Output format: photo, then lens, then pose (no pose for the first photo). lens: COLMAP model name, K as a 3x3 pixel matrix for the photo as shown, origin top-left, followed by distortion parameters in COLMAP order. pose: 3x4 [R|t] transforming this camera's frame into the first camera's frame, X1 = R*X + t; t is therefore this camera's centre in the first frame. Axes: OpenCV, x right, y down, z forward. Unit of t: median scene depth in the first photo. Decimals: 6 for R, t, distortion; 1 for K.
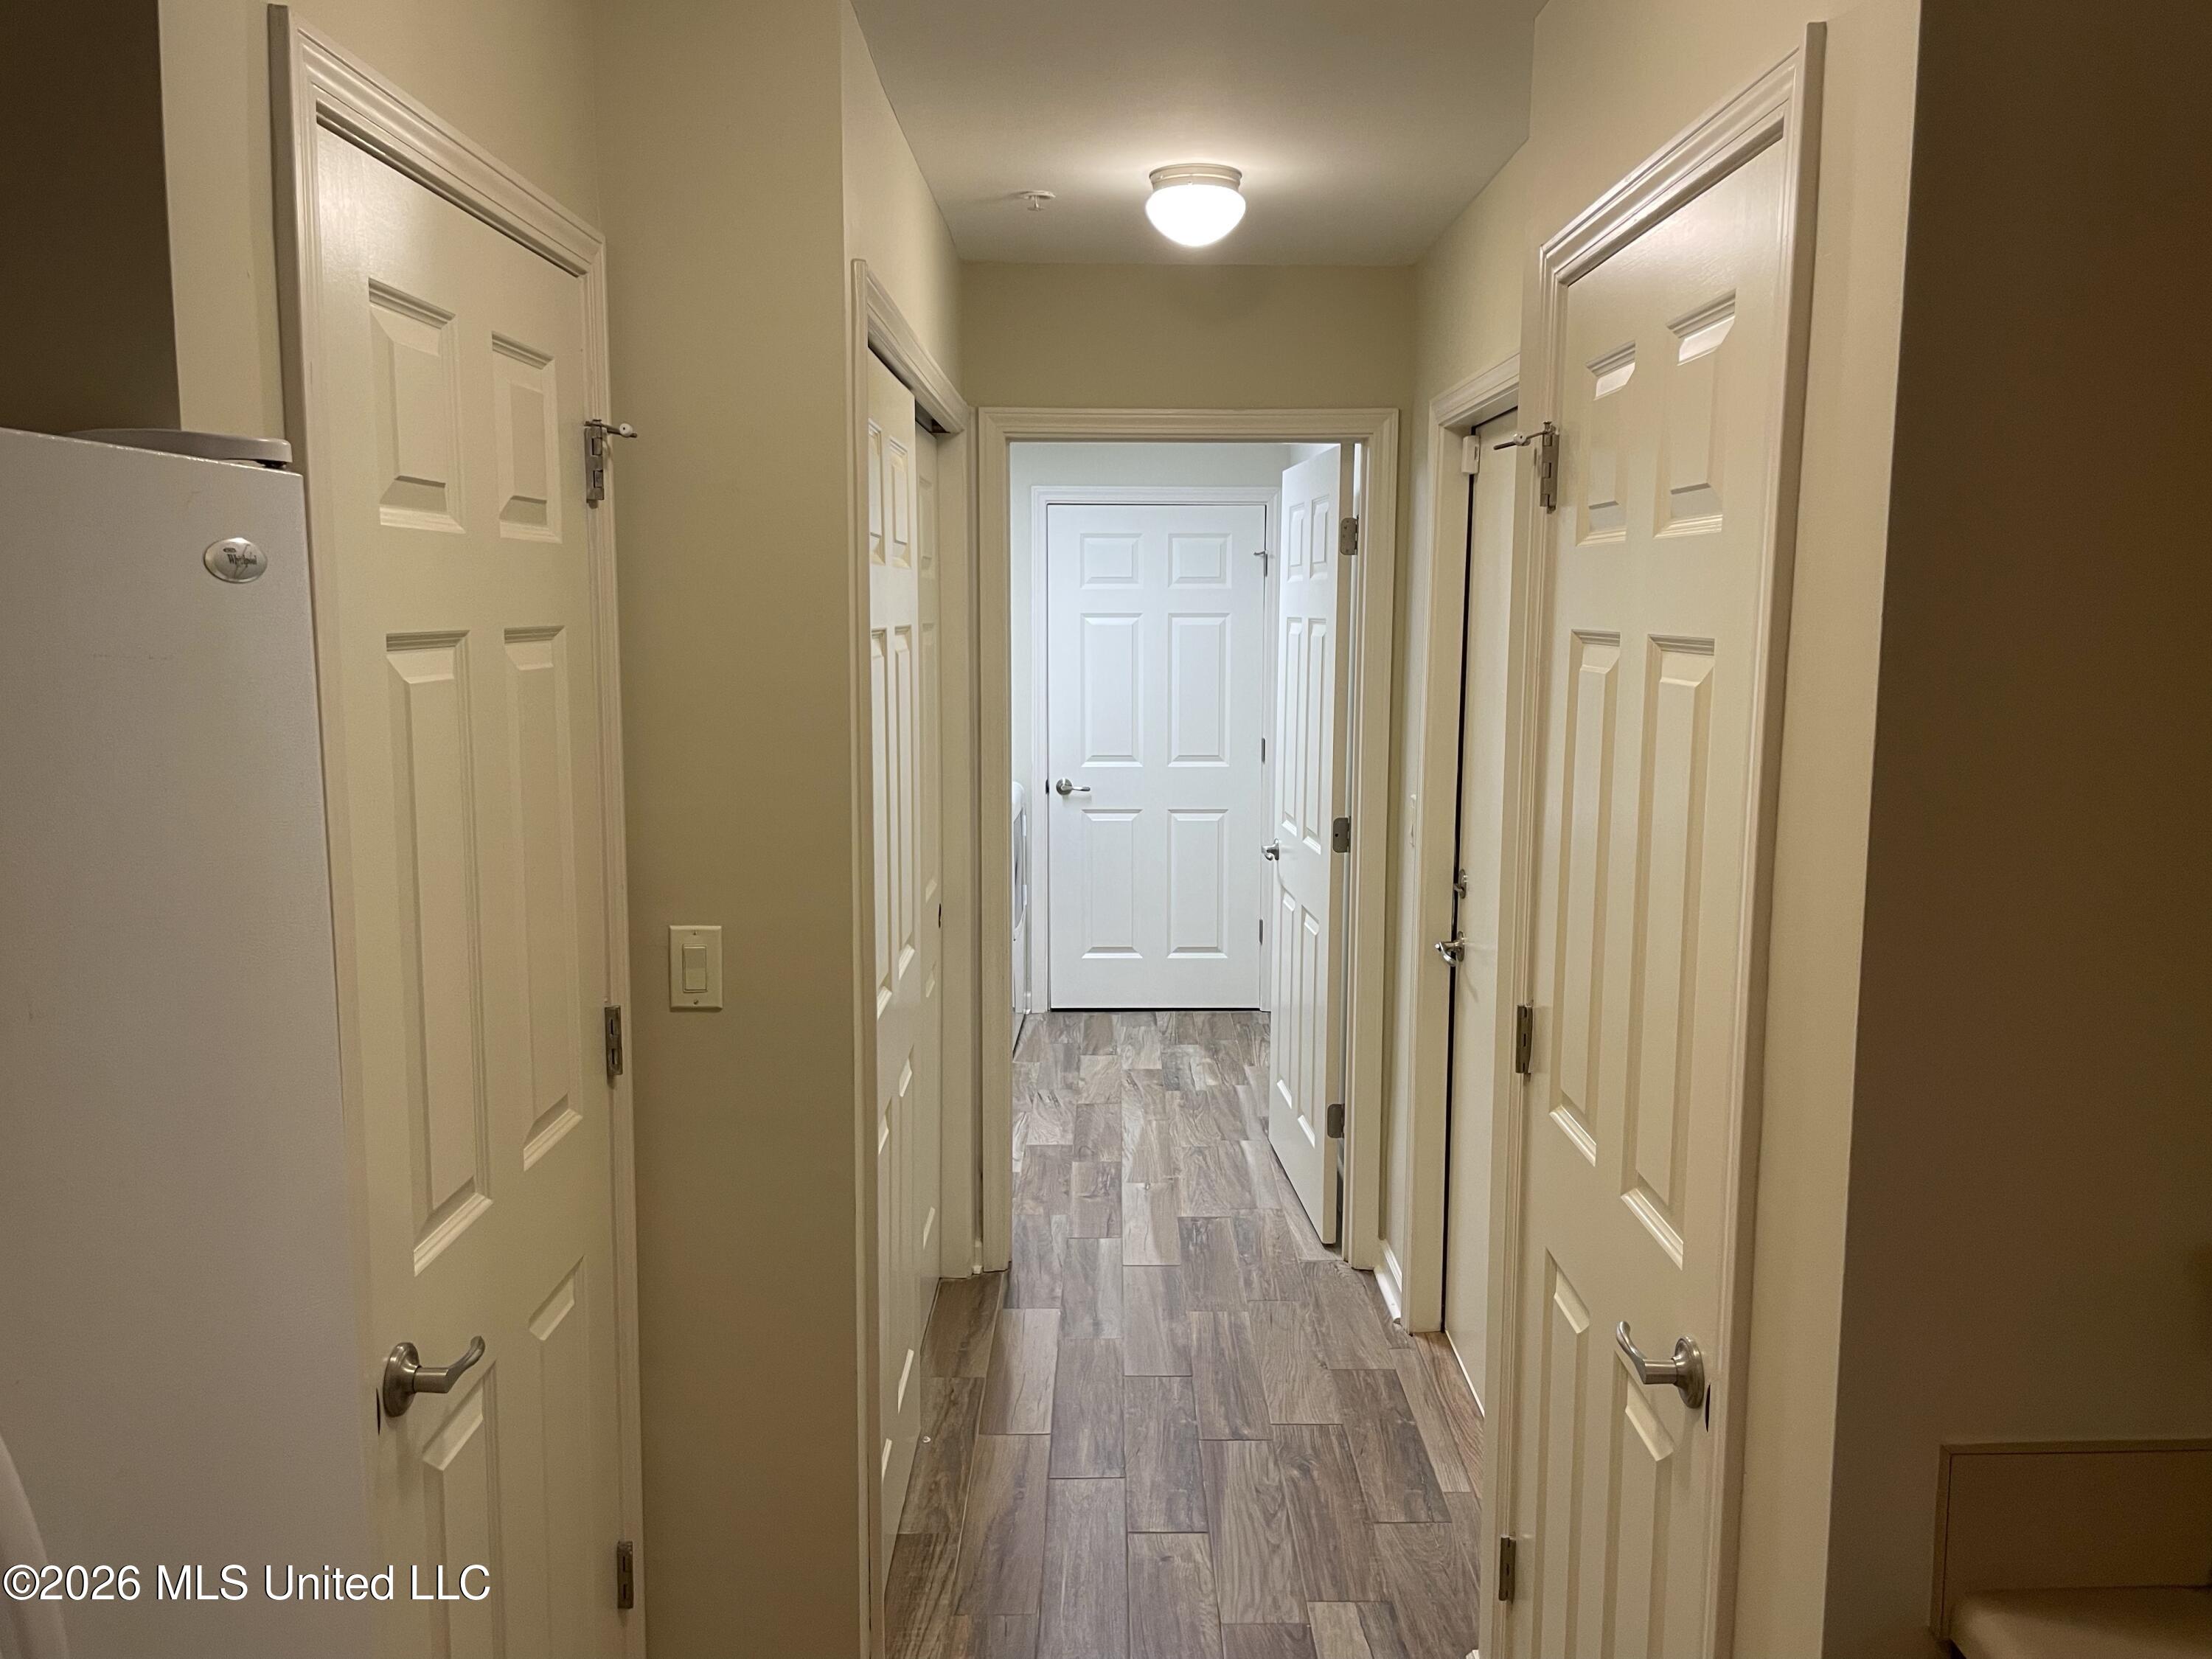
lens RADIAL K [[1743.9, 0, 1106.4], [0, 1743.9, 814.4], [0, 0, 1]] dist [0.082229, -0.072307]
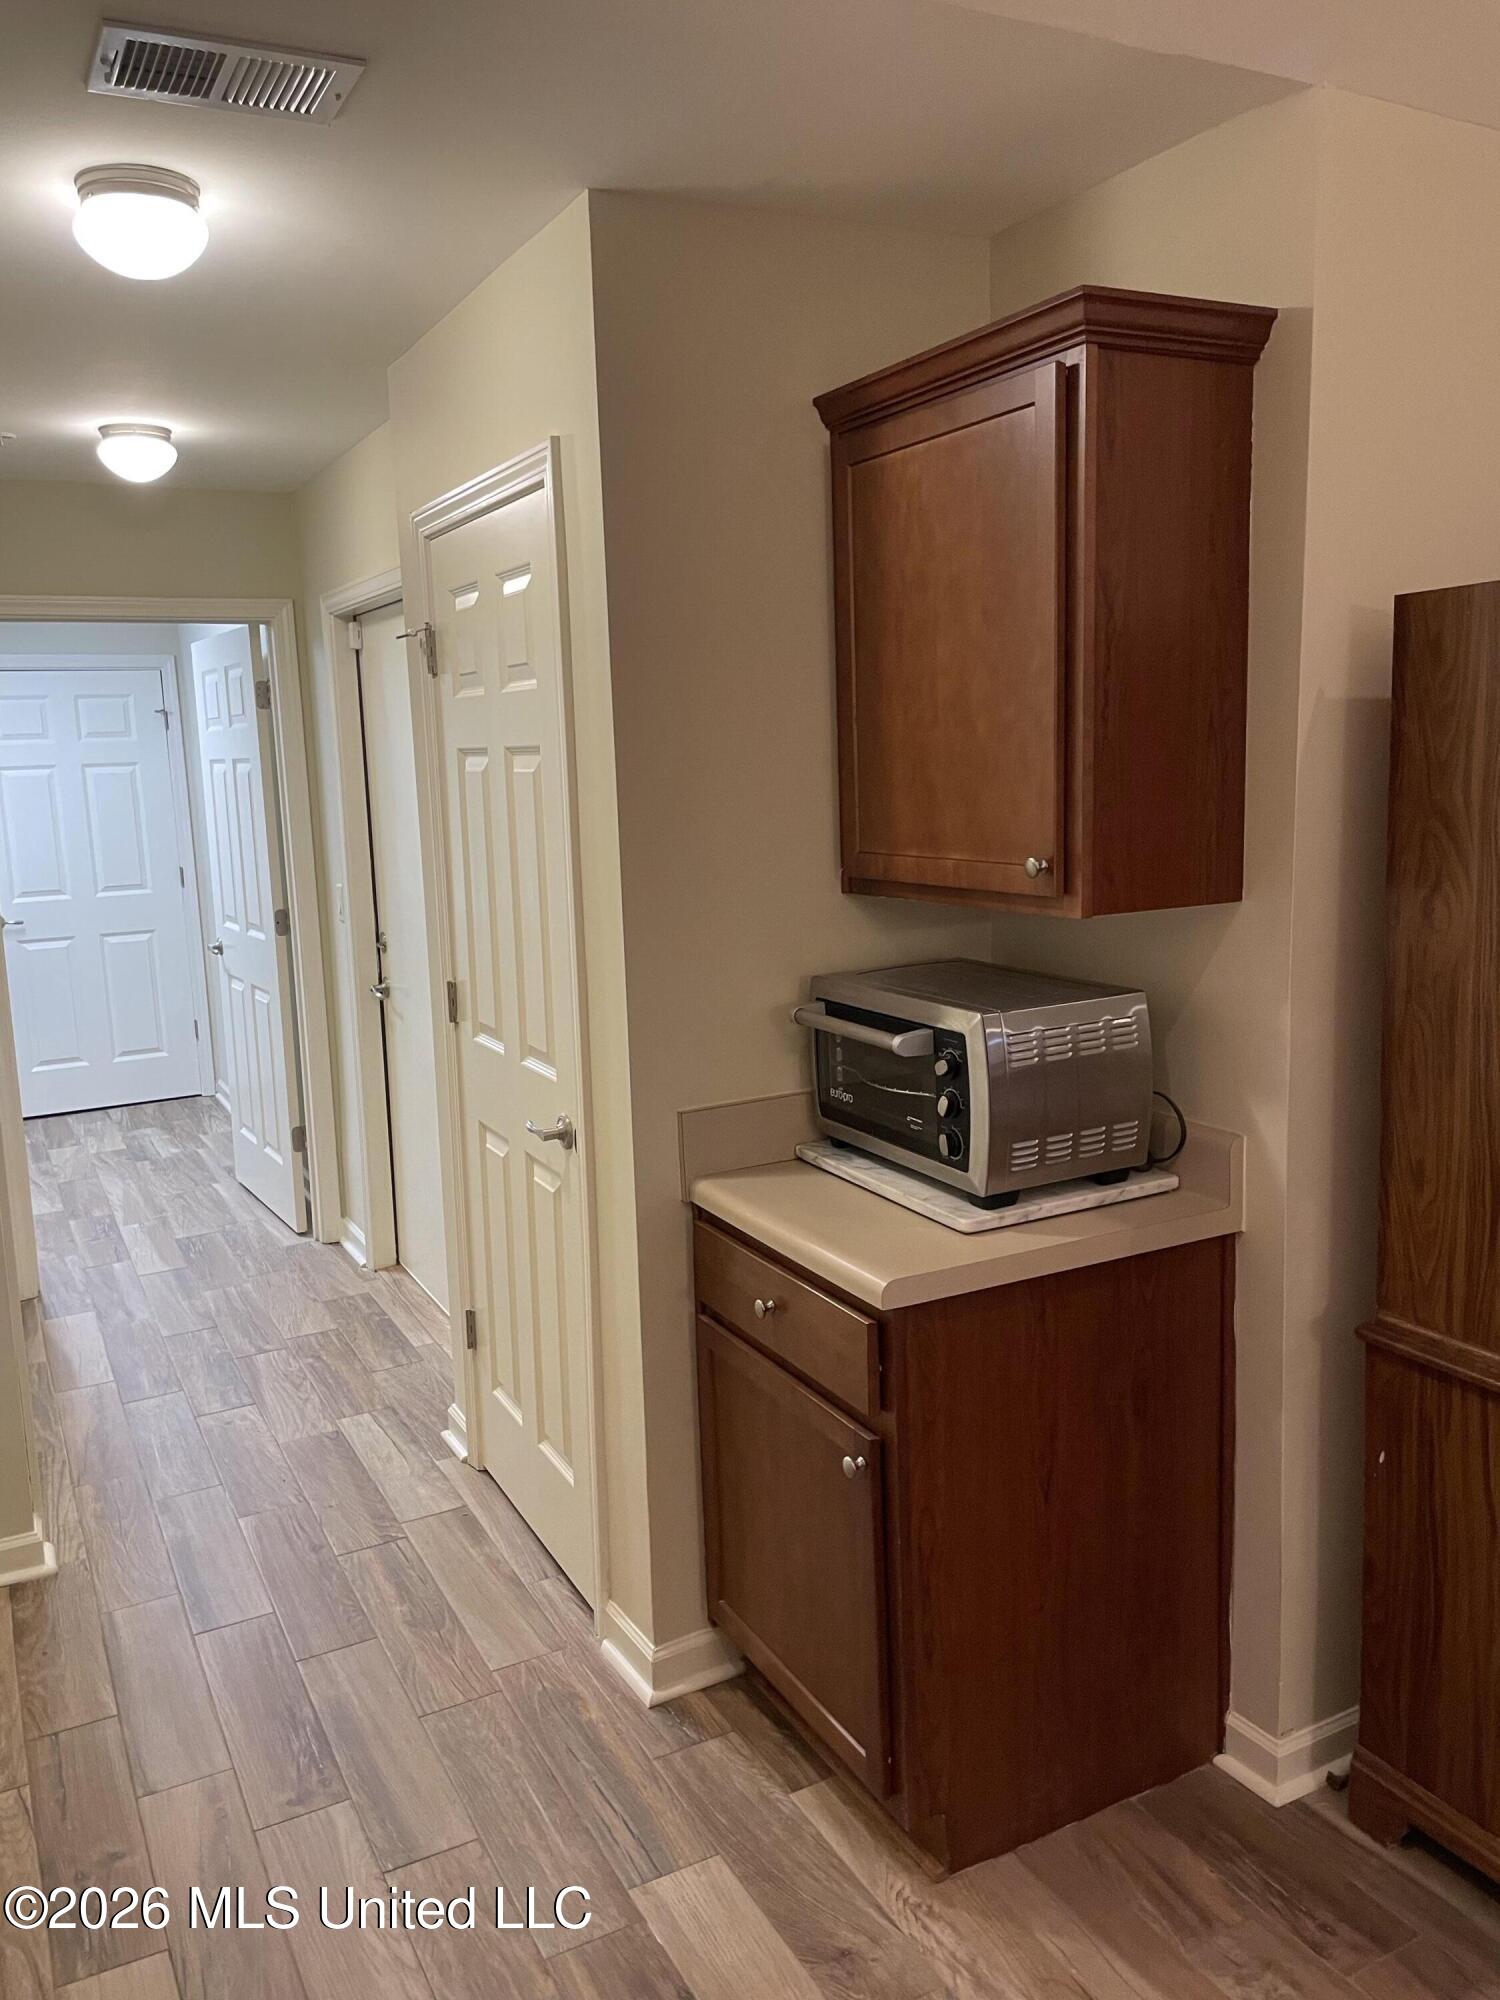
lens RADIAL K [[1576.8, 0, 758.1], [0, 1576.8, 991.2], [0, 0, 1]] dist [0.082229, -0.072307]
pose [[0.887922, -0.106174, 0.447572, -0.102271], [0.093979, 0.994346, 0.049441, 0.044083], [-0.450291, -0.001837, 0.892880, -0.271428]]
